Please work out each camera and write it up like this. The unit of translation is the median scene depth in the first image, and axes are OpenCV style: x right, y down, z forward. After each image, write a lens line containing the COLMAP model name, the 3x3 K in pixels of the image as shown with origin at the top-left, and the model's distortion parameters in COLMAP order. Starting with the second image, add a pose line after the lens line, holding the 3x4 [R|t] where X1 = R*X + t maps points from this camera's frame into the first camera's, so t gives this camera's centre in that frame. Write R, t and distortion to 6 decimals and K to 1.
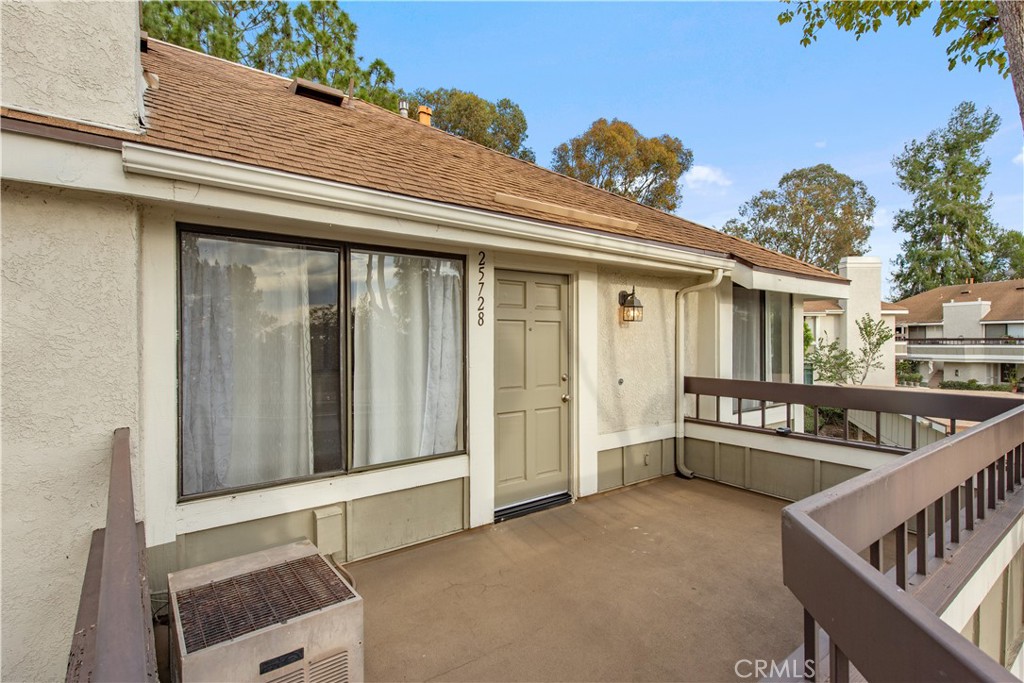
lens RADIAL K [[500.5, 0, 512.0], [0, 500.5, 341.5], [0, 0, 1]] dist [-0.000417, -0.000019]
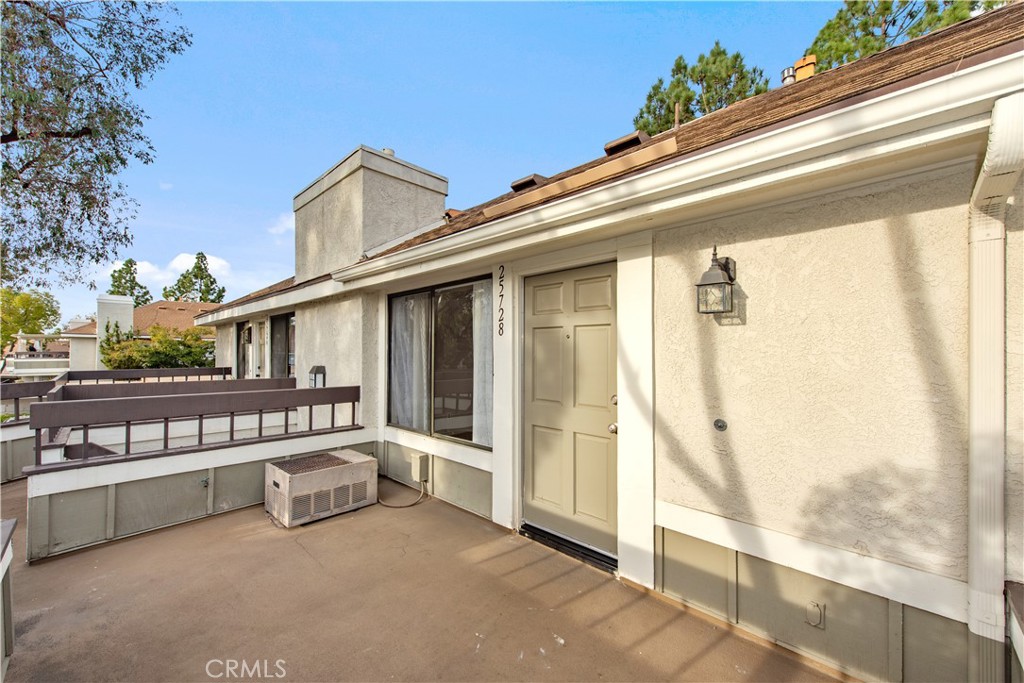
lens RADIAL K [[399.8, 0, 511.6], [0, 399.8, 347.3], [0, 0, 1]] dist [0.000784, -0.000007]
pose [[0.149467, -0.012523, -0.988687, 0.638839], [-0.008995, 0.999861, -0.014025, 0.004409], [0.988726, 0.010990, 0.149333, 0.731947]]
